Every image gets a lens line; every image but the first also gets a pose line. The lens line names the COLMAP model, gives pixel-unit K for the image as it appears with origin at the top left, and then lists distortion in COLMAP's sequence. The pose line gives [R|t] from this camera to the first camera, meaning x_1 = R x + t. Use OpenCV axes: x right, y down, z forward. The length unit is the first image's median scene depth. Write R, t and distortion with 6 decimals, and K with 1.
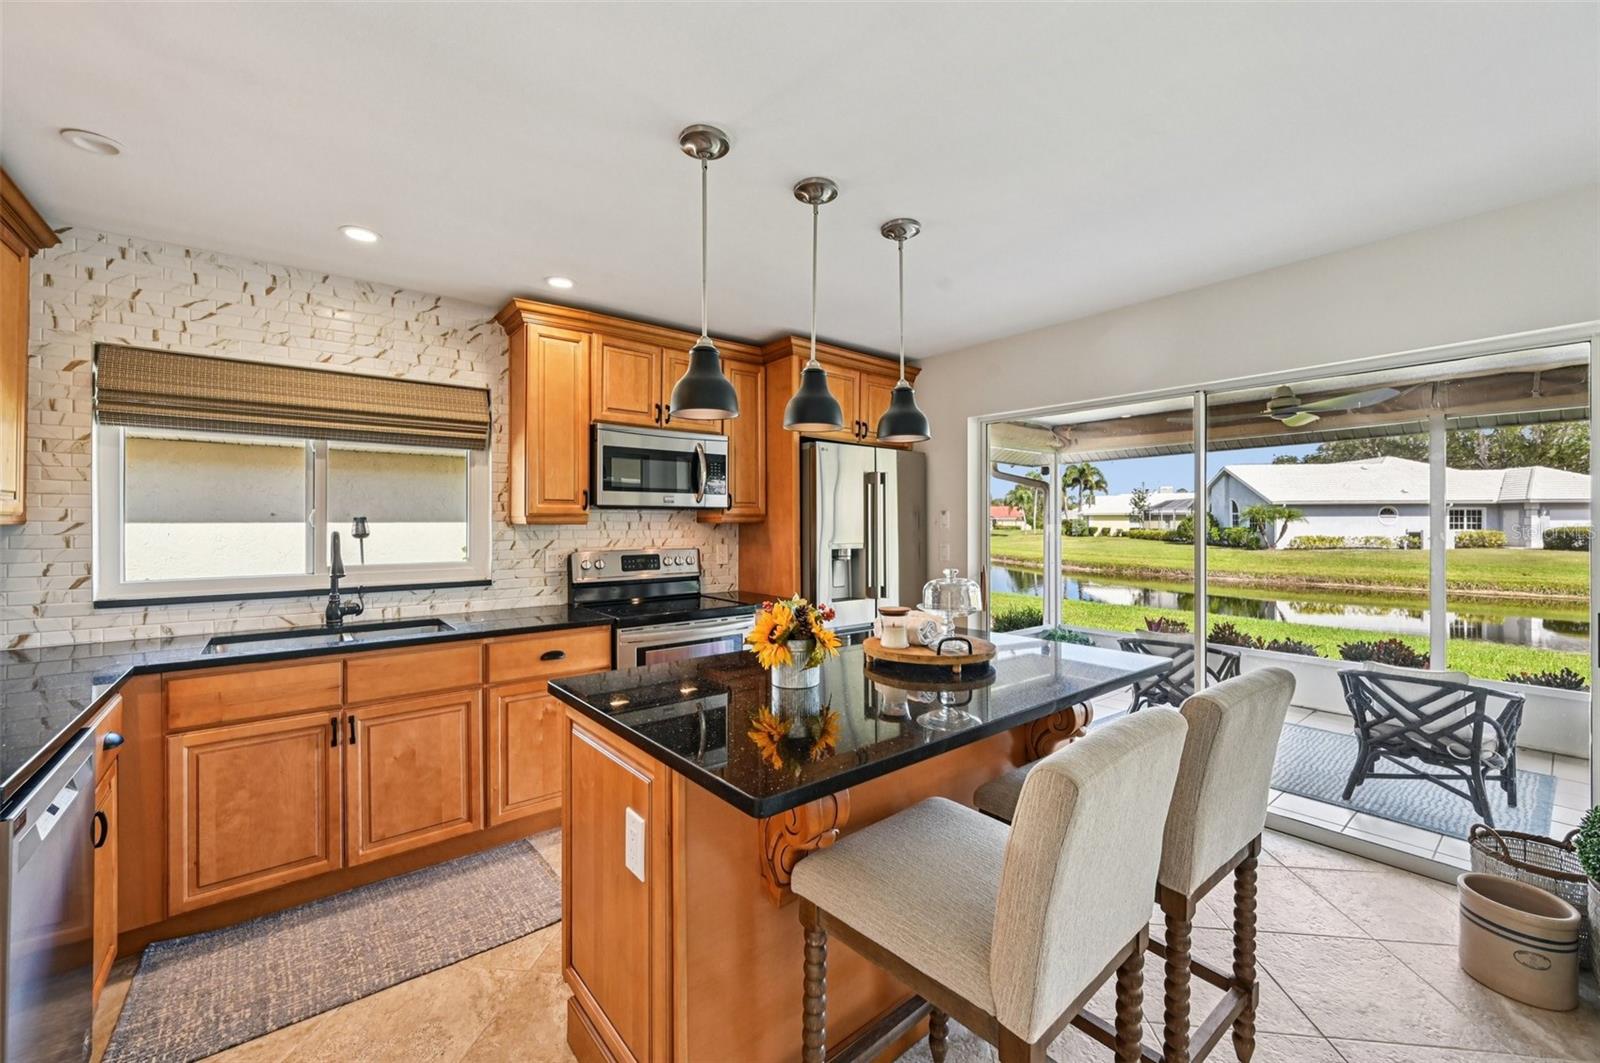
lens RADIAL K [[637.1, 0, 801.7], [0, 637.1, 527.7], [0, 0, 1]] dist [-0.000100, 0.000053]
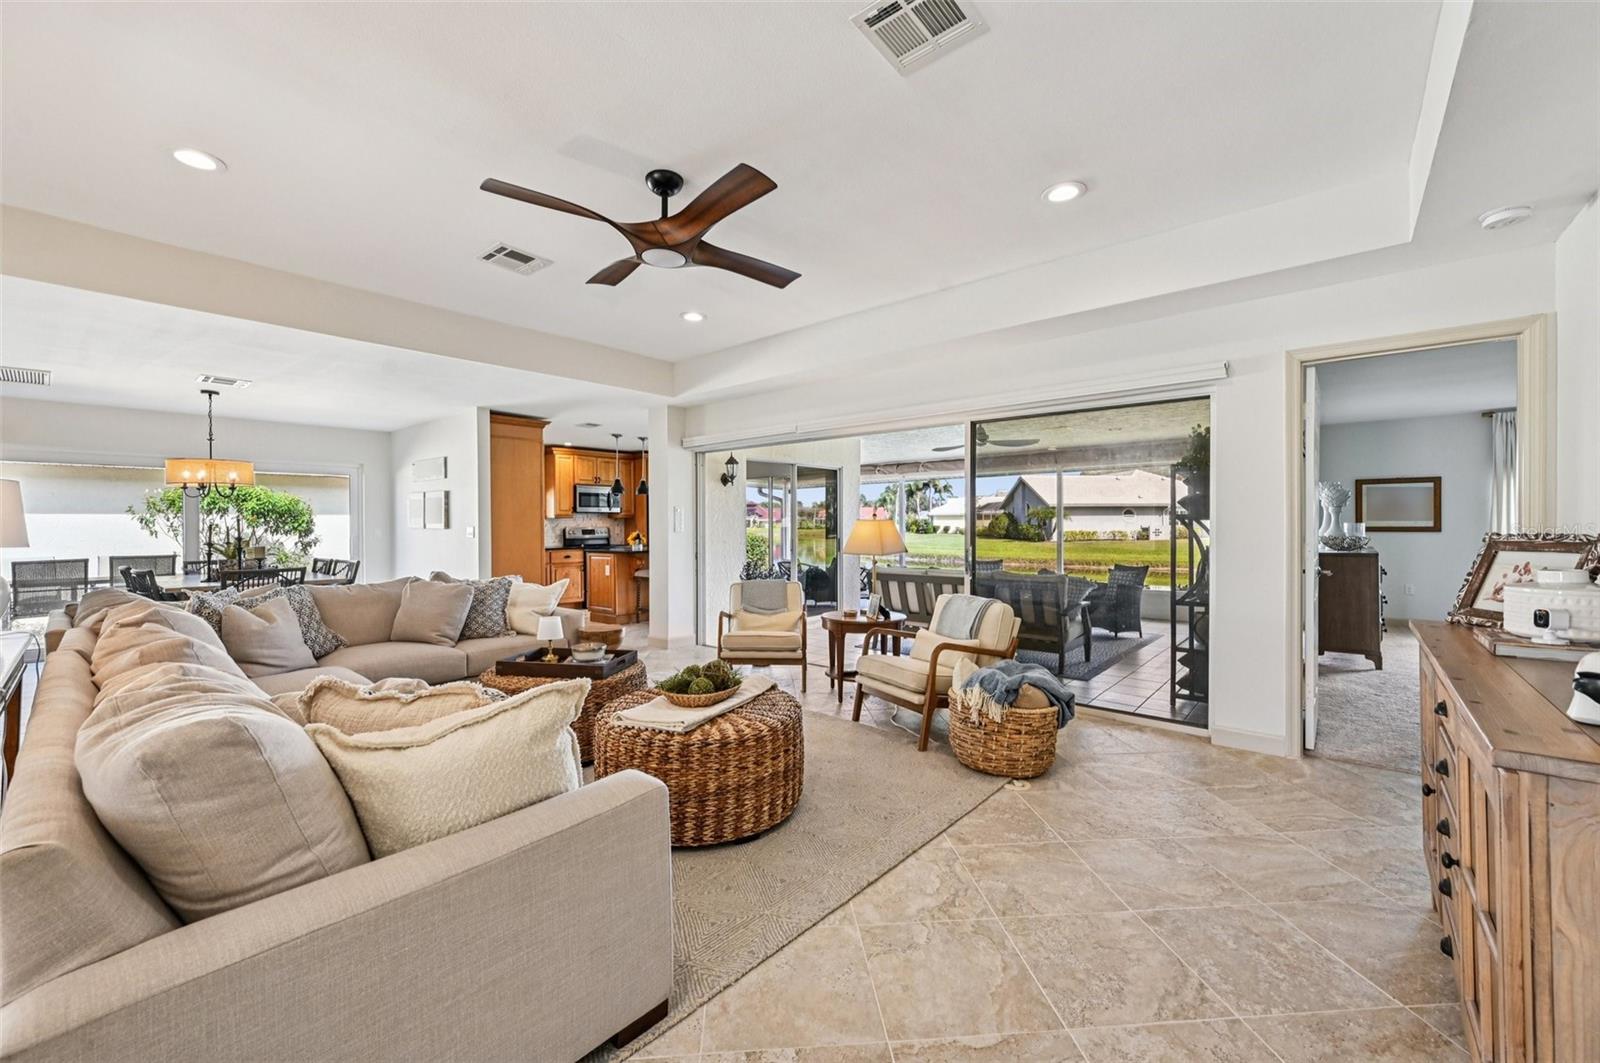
lens RADIAL K [[637.1, 0, 808.7], [0, 637.1, 528.3], [0, 0, 1]] dist [-0.000100, 0.000053]
pose [[0.982361, -0.005470, 0.186913, 0.017101], [0.005490, 0.999985, 0.000410, 0.004133], [-0.186913, 0.000624, 0.982376, -0.187315]]
